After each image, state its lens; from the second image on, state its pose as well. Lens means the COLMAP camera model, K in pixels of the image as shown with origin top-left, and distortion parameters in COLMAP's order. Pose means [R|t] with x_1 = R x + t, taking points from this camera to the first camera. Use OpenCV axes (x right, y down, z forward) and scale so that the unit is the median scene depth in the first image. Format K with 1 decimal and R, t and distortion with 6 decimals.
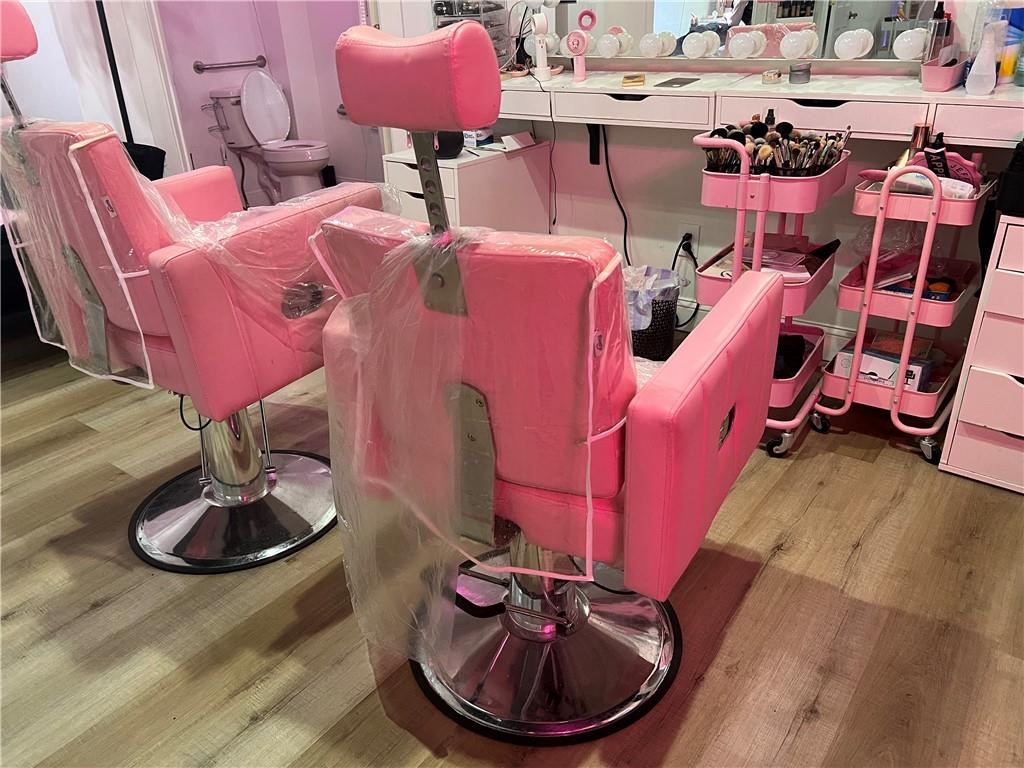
lens RADIAL K [[763.2, 0, 513.3], [0, 763.2, 379.4], [0, 0, 1]] dist [0.078268, -0.097292]
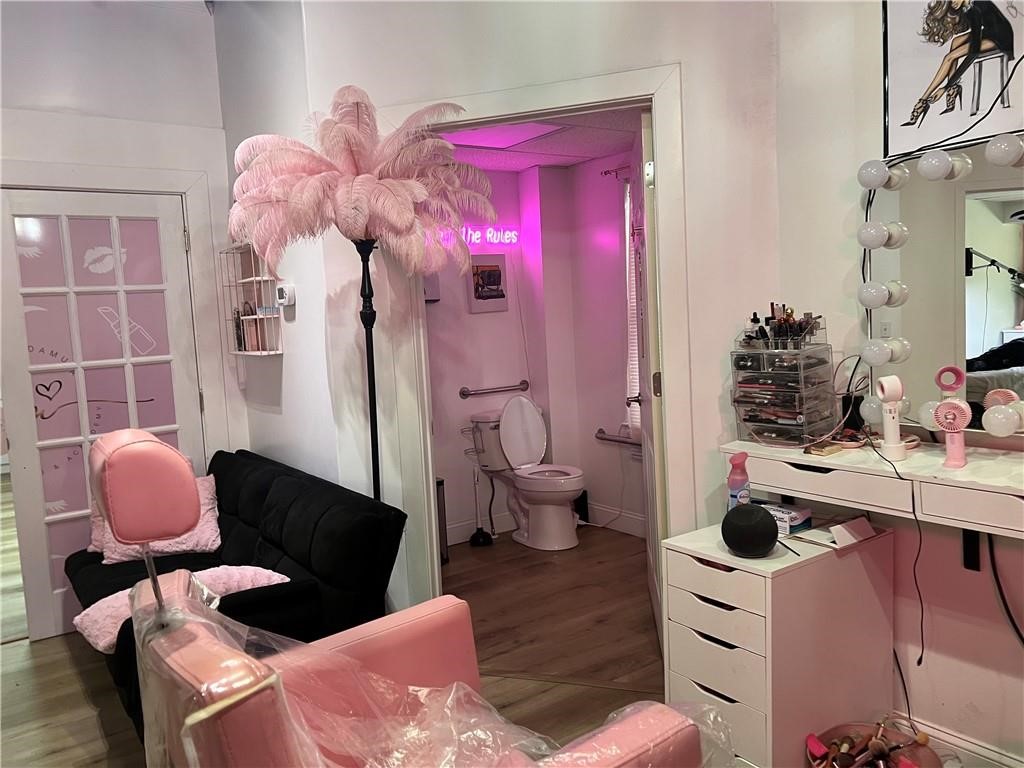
lens RADIAL K [[734.9, 0, 512.0], [0, 734.9, 384.0], [0, 0, 1]] dist [-0.000419, -0.007551]
pose [[0.952708, 0.011262, -0.303678, -0.083310], [-0.110821, 0.943371, -0.312683, -0.175989], [0.282960, 0.331549, 0.900005, 0.226333]]
